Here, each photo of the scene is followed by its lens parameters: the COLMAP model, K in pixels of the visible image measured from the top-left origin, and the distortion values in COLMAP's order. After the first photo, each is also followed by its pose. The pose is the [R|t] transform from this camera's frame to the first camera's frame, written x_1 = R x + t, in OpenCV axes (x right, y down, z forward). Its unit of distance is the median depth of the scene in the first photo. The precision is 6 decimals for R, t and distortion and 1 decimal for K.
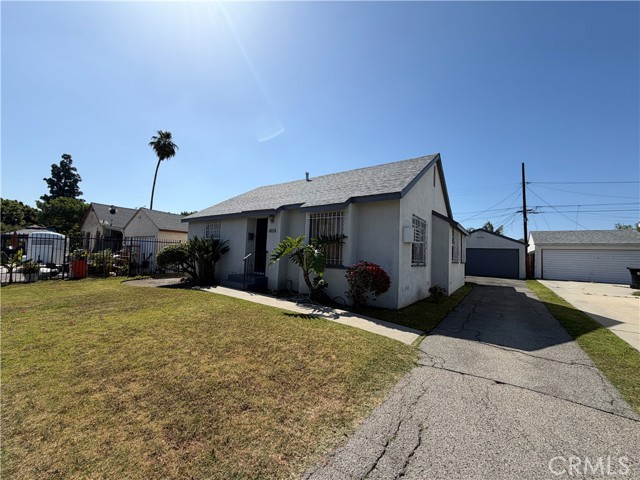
lens RADIAL K [[253.4, 0, 320.0], [0, 253.4, 240.0], [0, 0, 1]] dist [-0.000363, 0.000011]
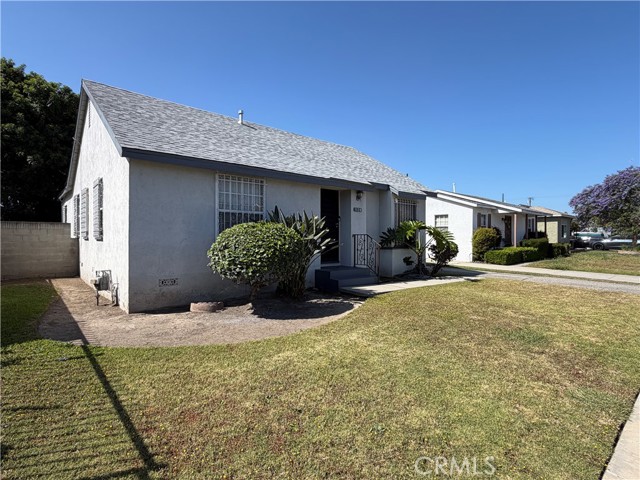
lens RADIAL K [[341.1, 0, 320.0], [0, 341.1, 240.0], [0, 0, 1]] dist [-0.000328, -0.000004]
pose [[0.211366, -0.050718, 0.976090, -1.297229], [-0.063790, 0.995808, 0.065556, -0.004248], [-0.975323, -0.076121, 0.207245, 0.884081]]
